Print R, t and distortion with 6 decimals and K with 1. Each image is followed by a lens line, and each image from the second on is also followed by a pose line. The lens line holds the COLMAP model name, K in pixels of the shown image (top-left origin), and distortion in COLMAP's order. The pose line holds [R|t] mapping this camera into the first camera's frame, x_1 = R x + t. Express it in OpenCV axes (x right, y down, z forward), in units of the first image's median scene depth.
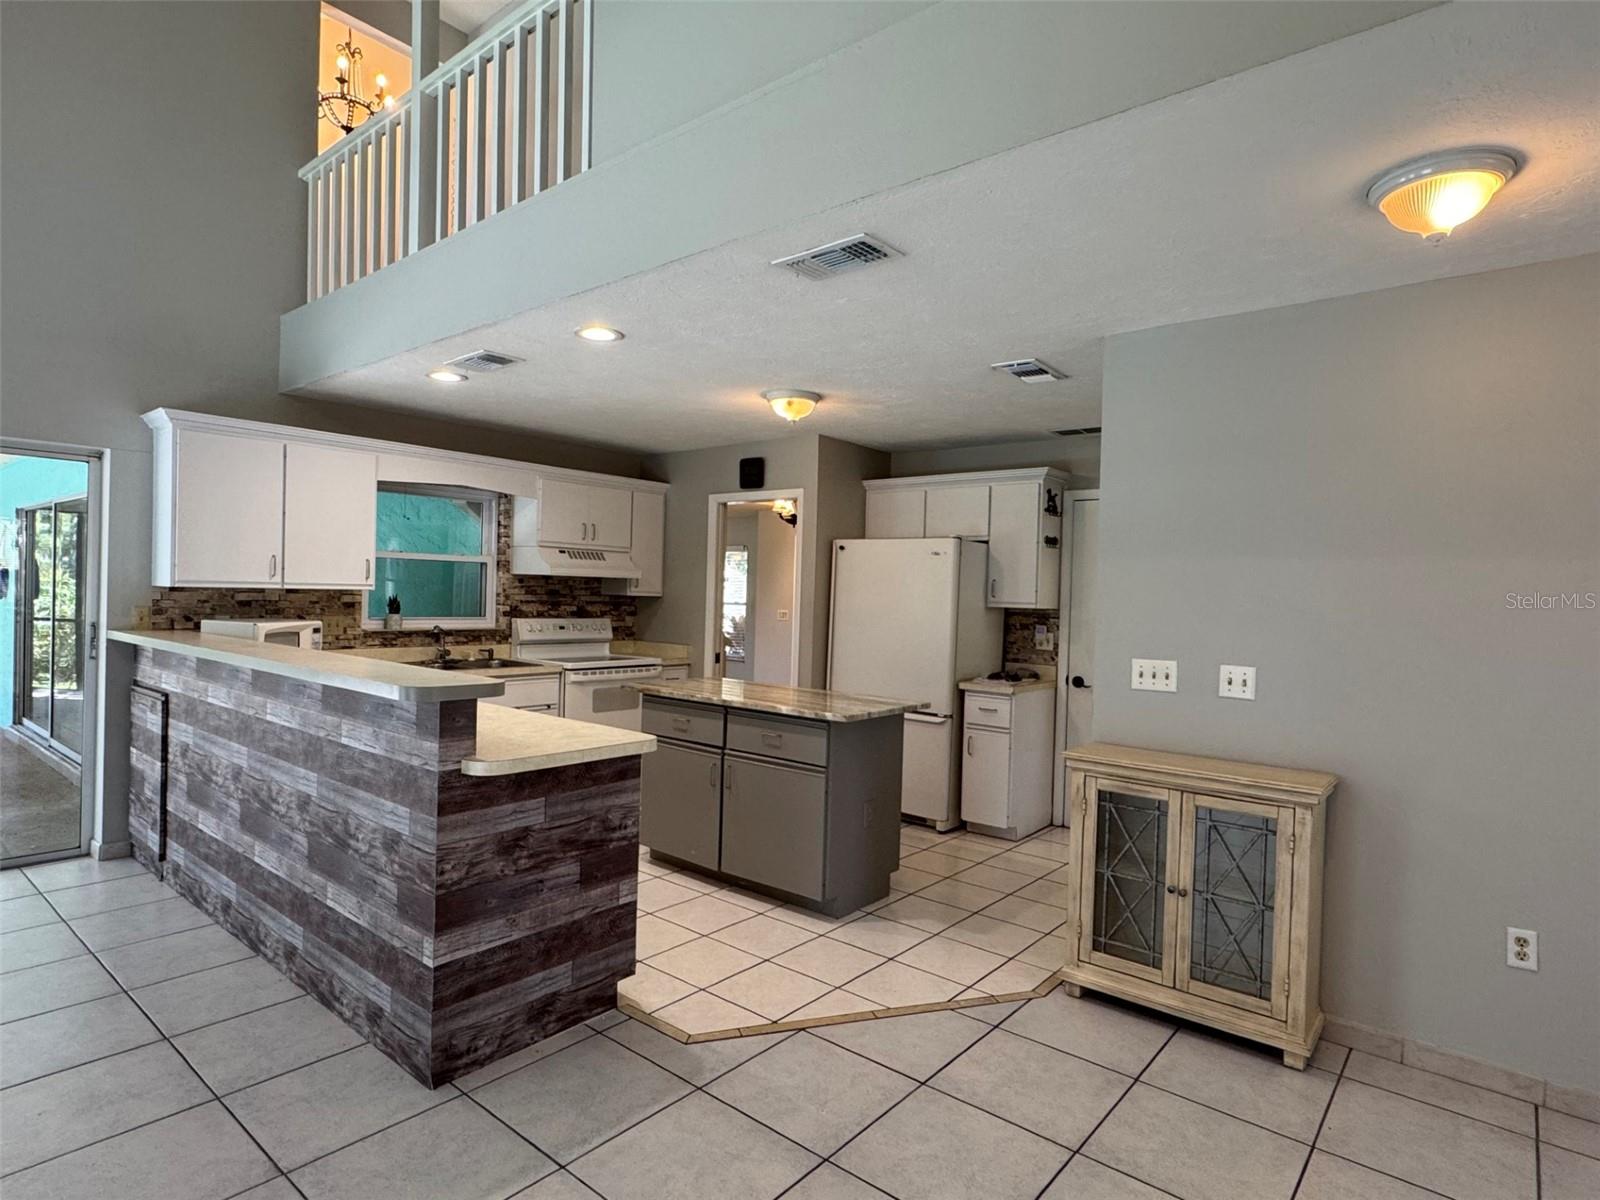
lens RADIAL K [[864.1, 0, 797.2], [0, 864.1, 604.3], [0, 0, 1]] dist [-0.004293, 0.001836]
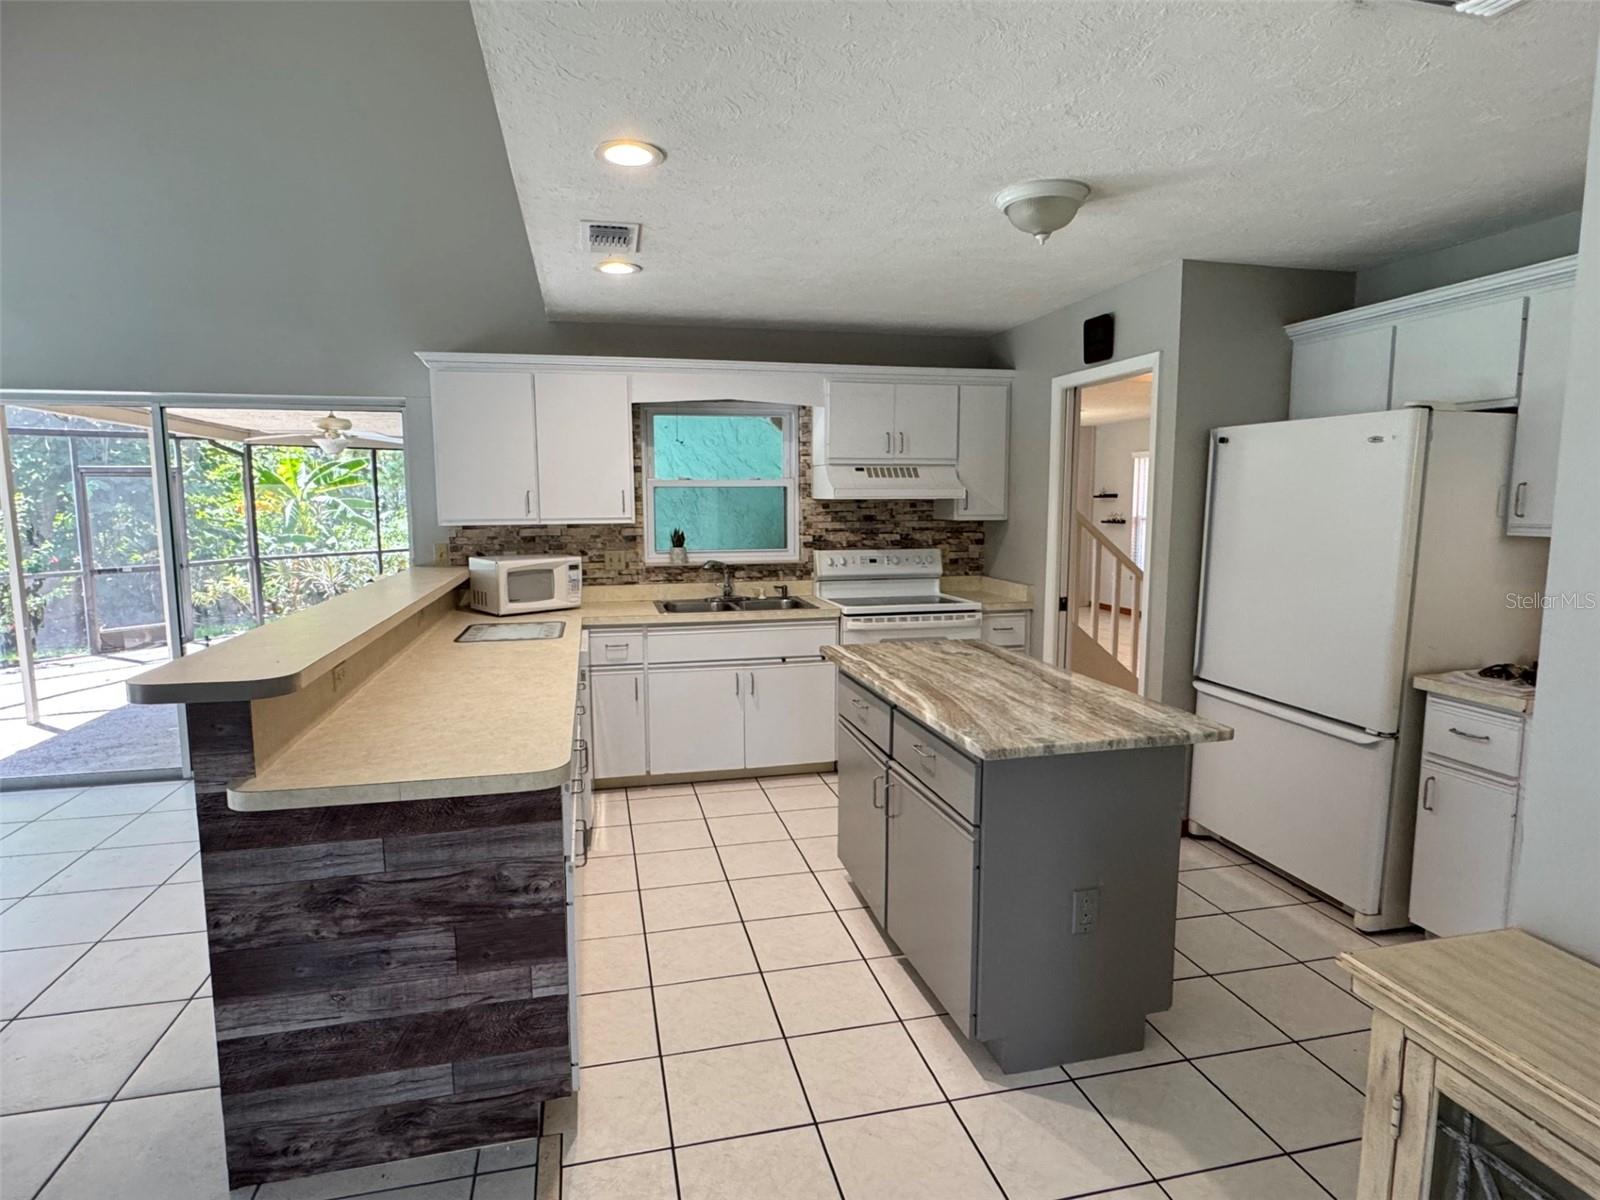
lens RADIAL K [[864.1, 0, 797.2], [0, 864.1, 604.3], [0, 0, 1]] dist [-0.004293, 0.001836]
pose [[0.800172, 0.041517, -0.598332, 0.252238], [0.018710, 0.995388, 0.094090, -0.016595], [0.599479, -0.086483, 0.795705, 0.426851]]
